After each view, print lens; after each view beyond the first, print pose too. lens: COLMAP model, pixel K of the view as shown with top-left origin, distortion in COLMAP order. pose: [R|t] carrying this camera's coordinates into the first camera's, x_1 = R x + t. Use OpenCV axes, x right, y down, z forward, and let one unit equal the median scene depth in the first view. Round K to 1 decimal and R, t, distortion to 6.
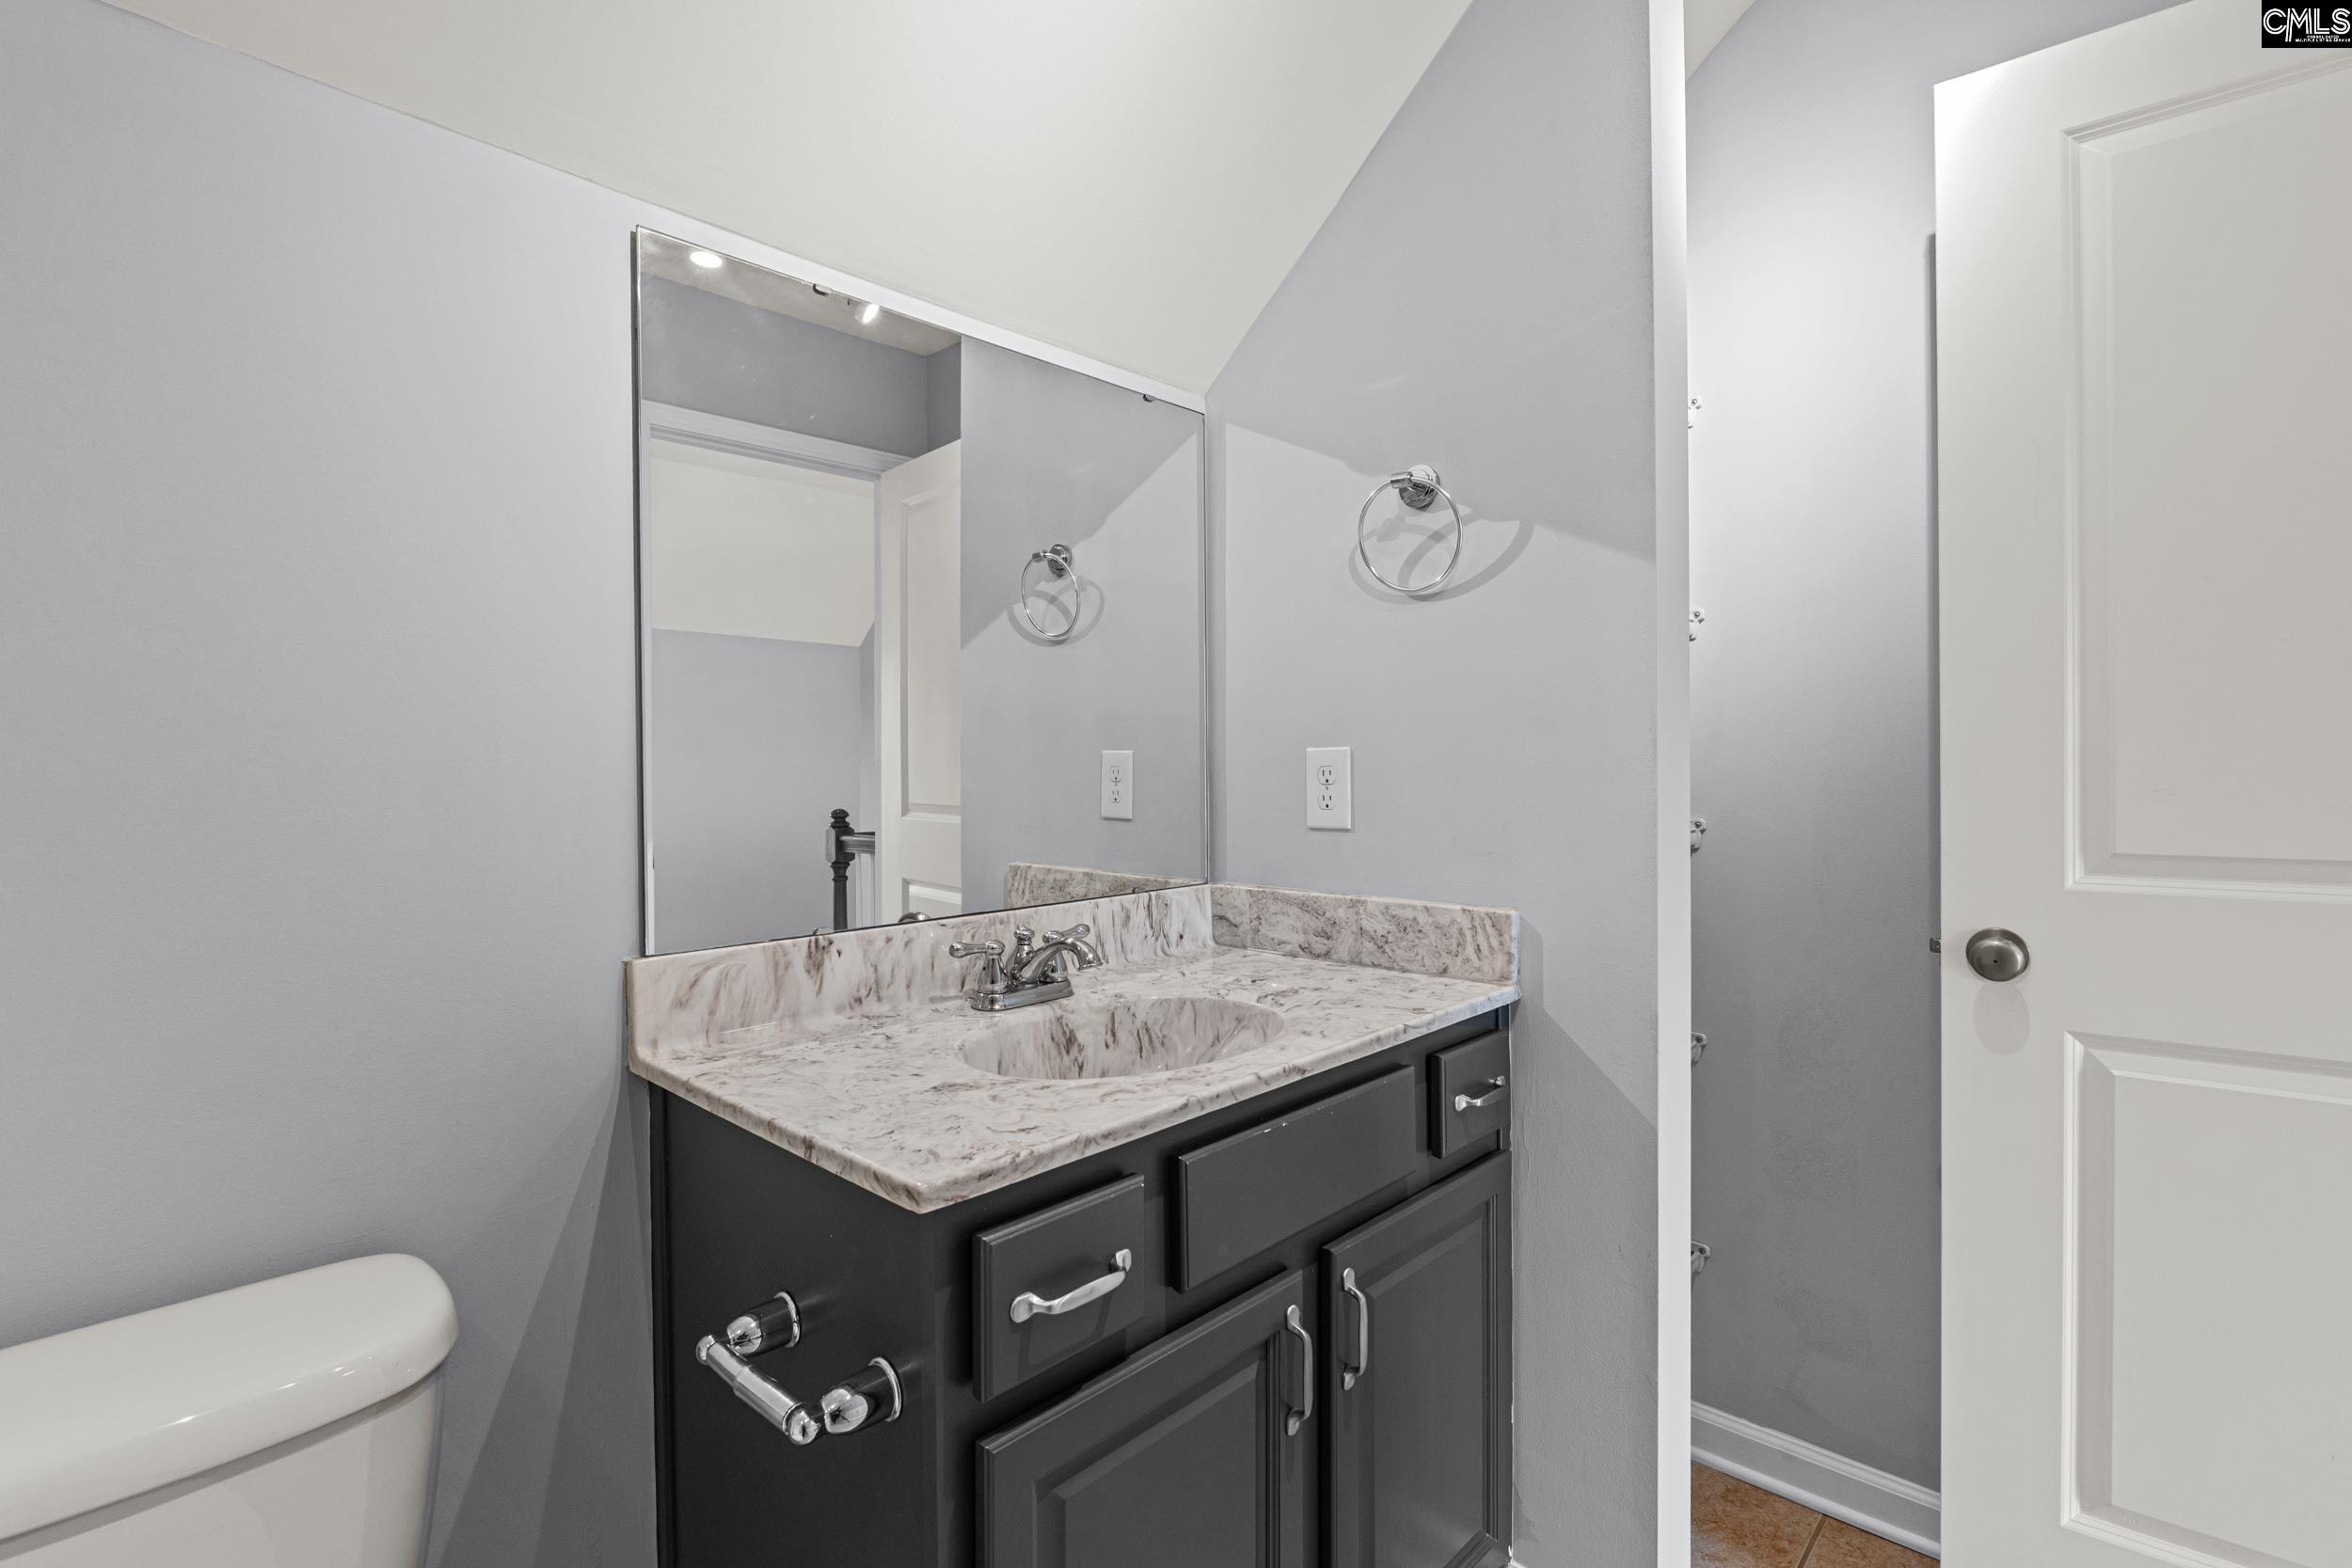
lens RADIAL K [[1079.6, 0, 1156.3], [0, 1079.6, 779.2], [0, 0, 1]] dist [-0.006515, -0.001162]
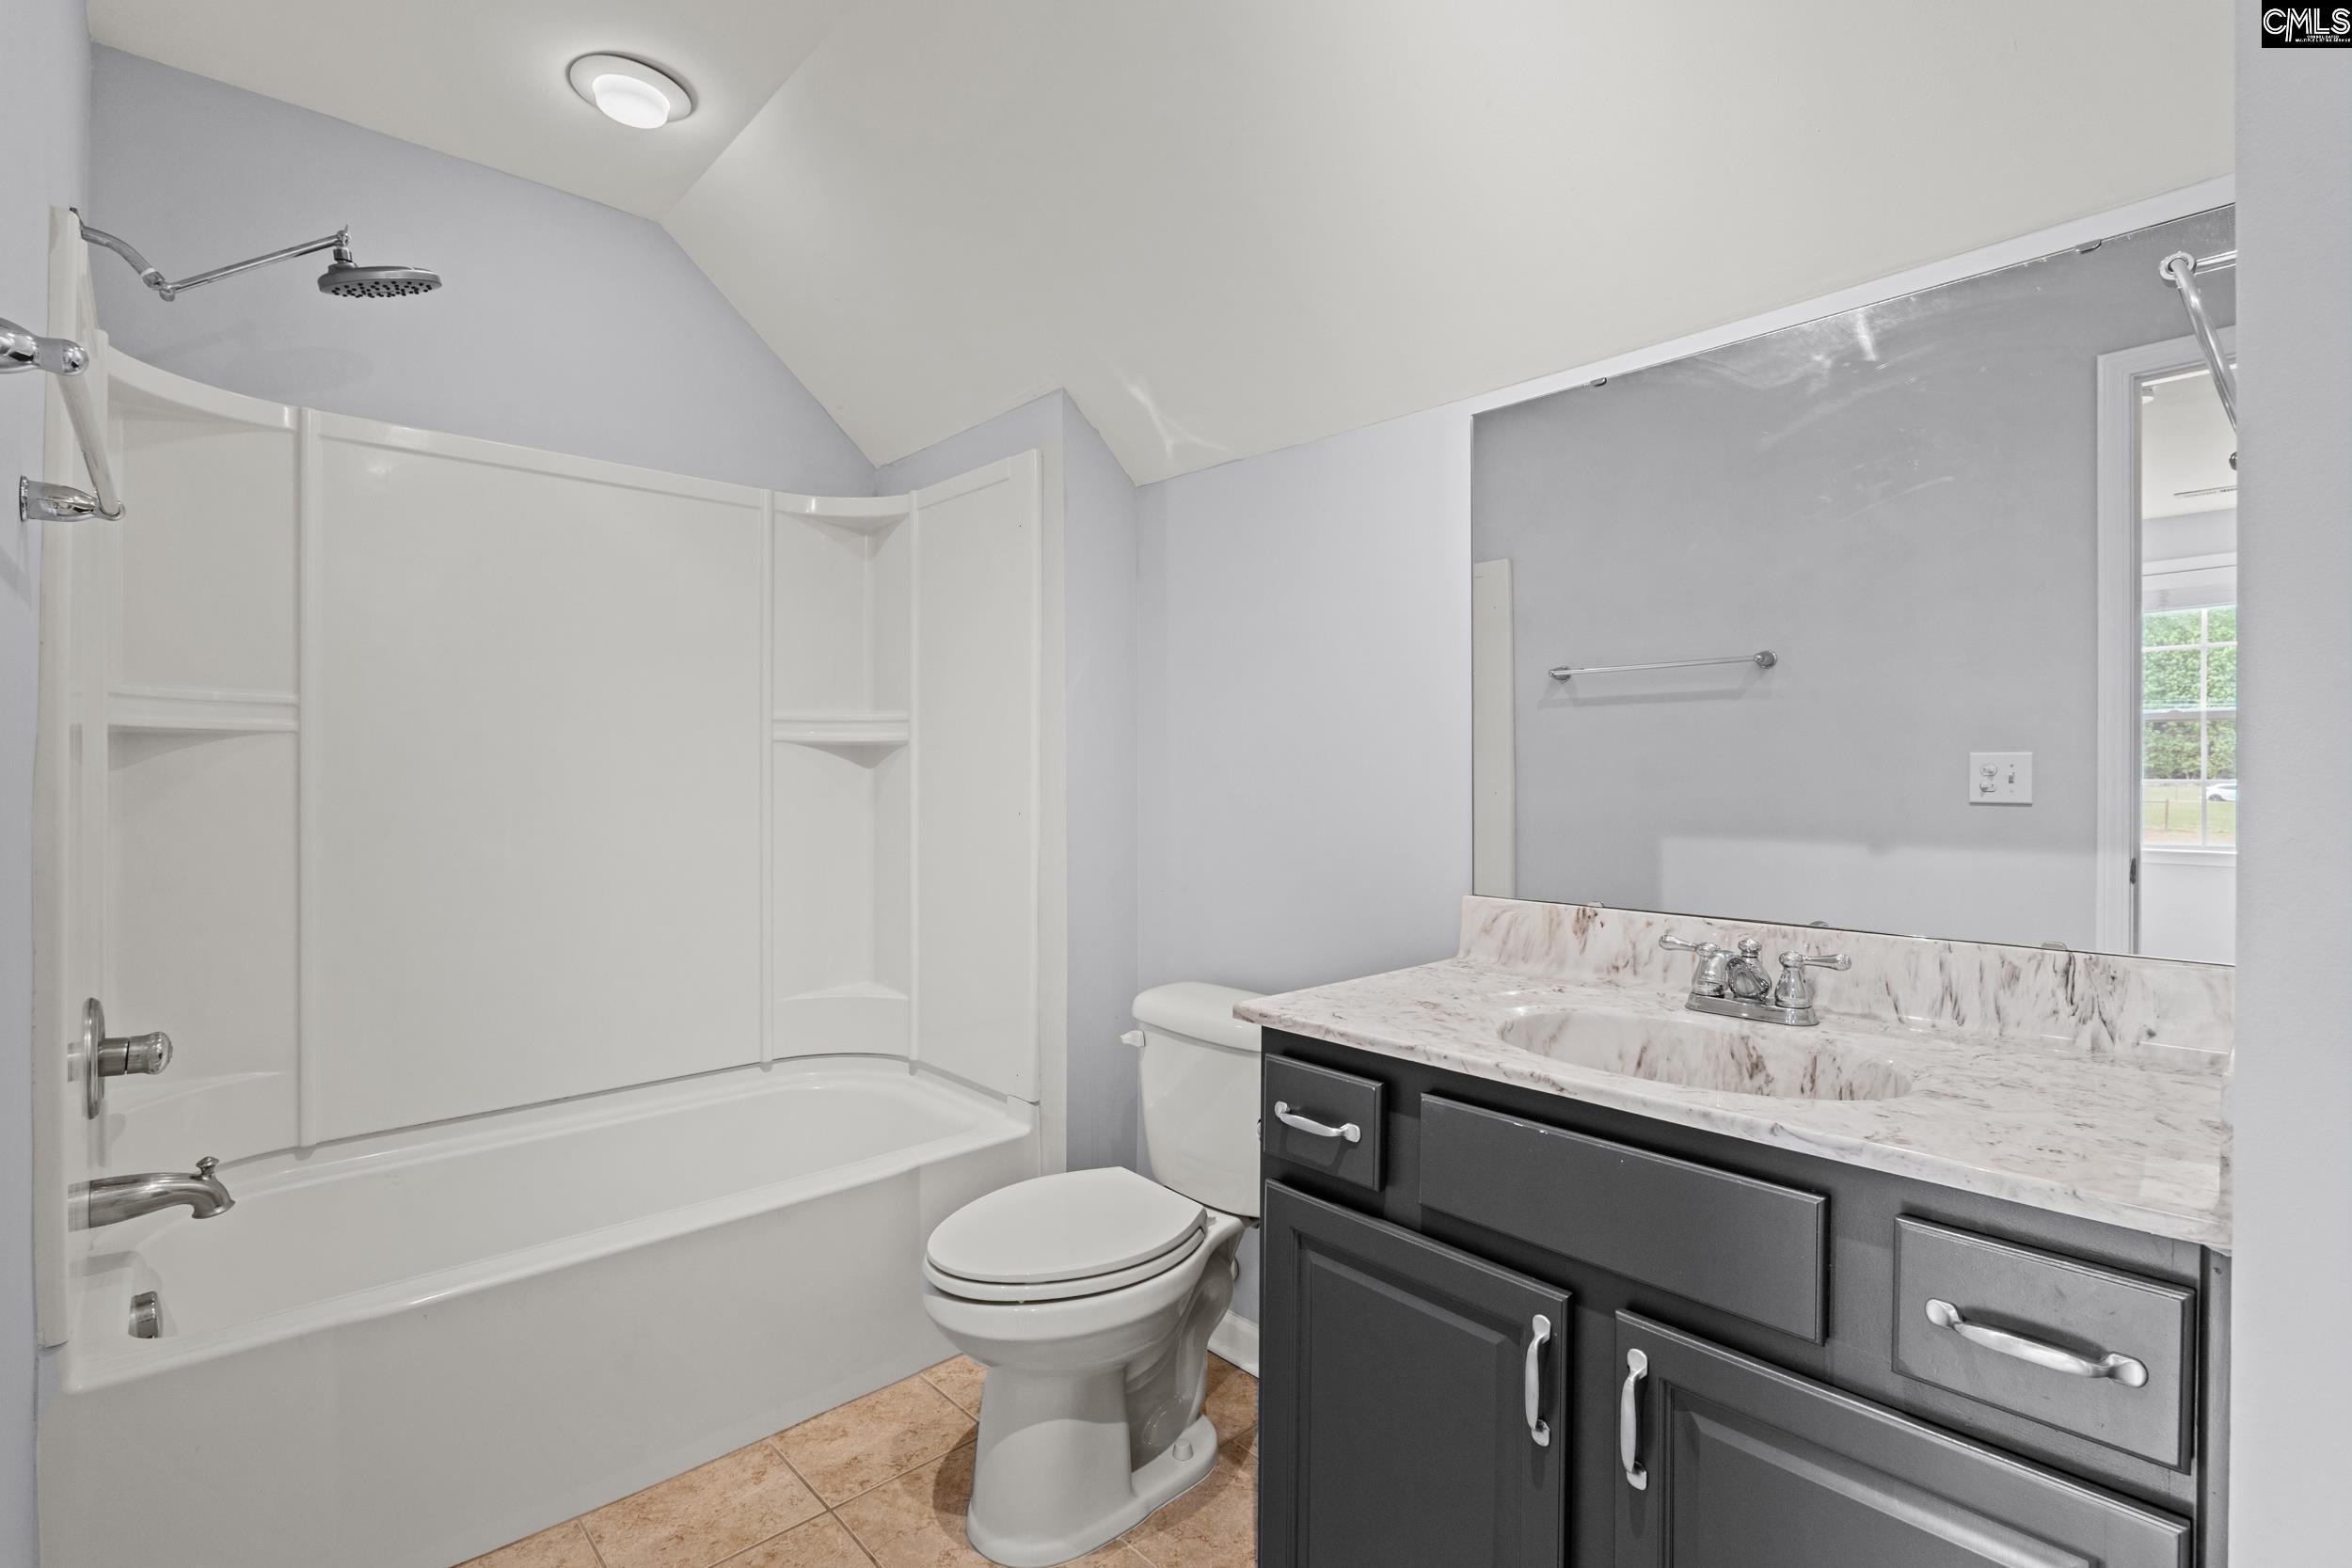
lens RADIAL K [[1079.6, 0, 1160.7], [0, 1079.6, 769.1], [0, 0, 1]] dist [-0.006515, -0.001162]
pose [[-0.059128, 0.012573, -0.998171, 0.919345], [-0.009462, 0.999869, 0.013155, -0.023834], [0.998206, 0.010223, -0.059001, 0.560540]]
